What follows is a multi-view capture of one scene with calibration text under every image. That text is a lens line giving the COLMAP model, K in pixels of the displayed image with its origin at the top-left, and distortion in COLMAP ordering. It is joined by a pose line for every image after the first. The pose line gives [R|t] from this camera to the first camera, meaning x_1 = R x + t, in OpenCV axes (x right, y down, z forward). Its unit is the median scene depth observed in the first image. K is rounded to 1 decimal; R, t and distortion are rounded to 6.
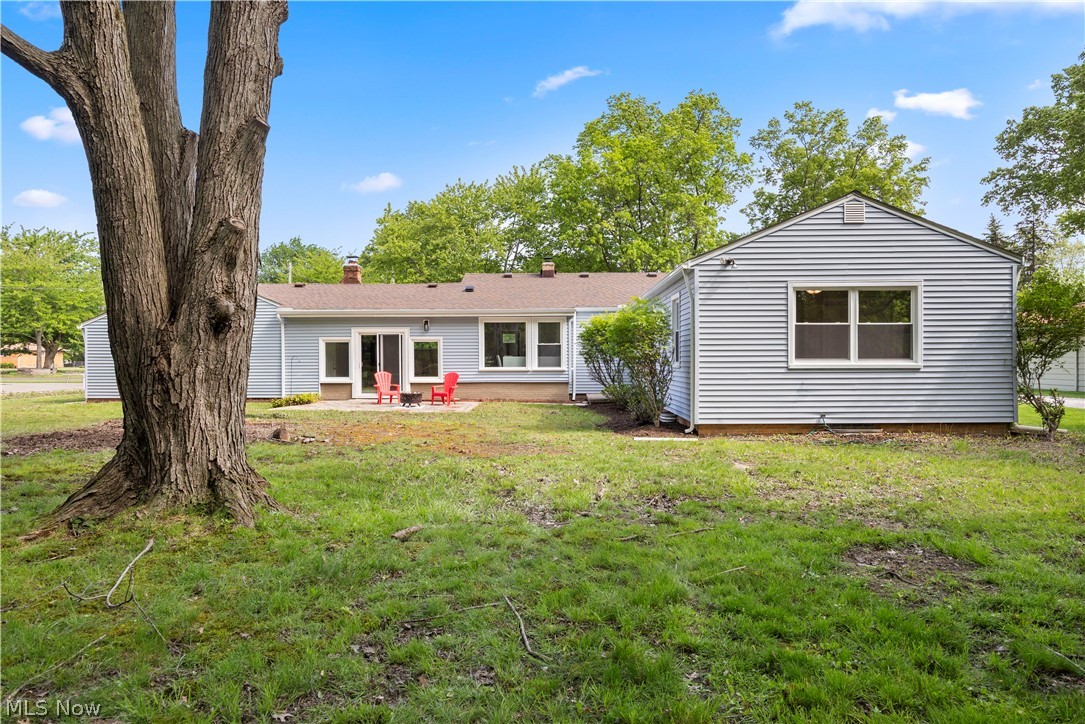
lens RADIAL K [[709.8, 0, 542.6], [0, 709.8, 361.7], [0, 0, 1]] dist [0.038256, -0.001150]
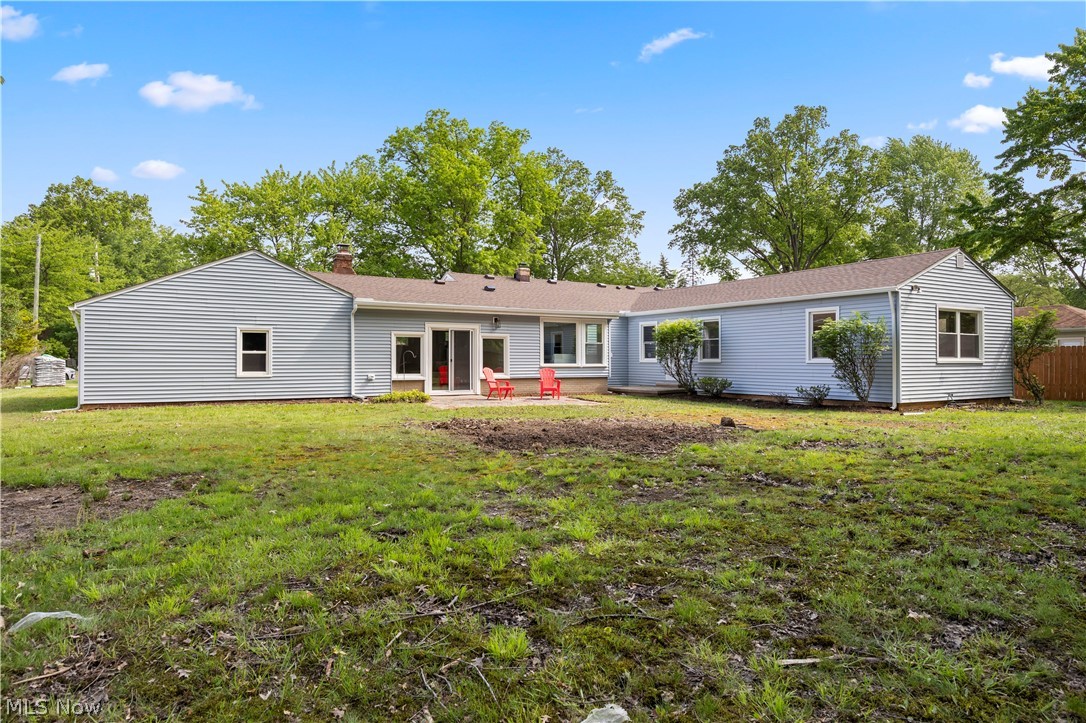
lens RADIAL K [[663.2, 0, 543.3], [0, 663.2, 363.1], [0, 0, 1]] dist [0.025223, -0.000028]
pose [[0.841048, 0.002897, 0.540953, -0.618657], [-0.003463, 0.999994, 0.000029, 0.006862], [-0.540950, -0.001898, 0.841053, 0.160408]]
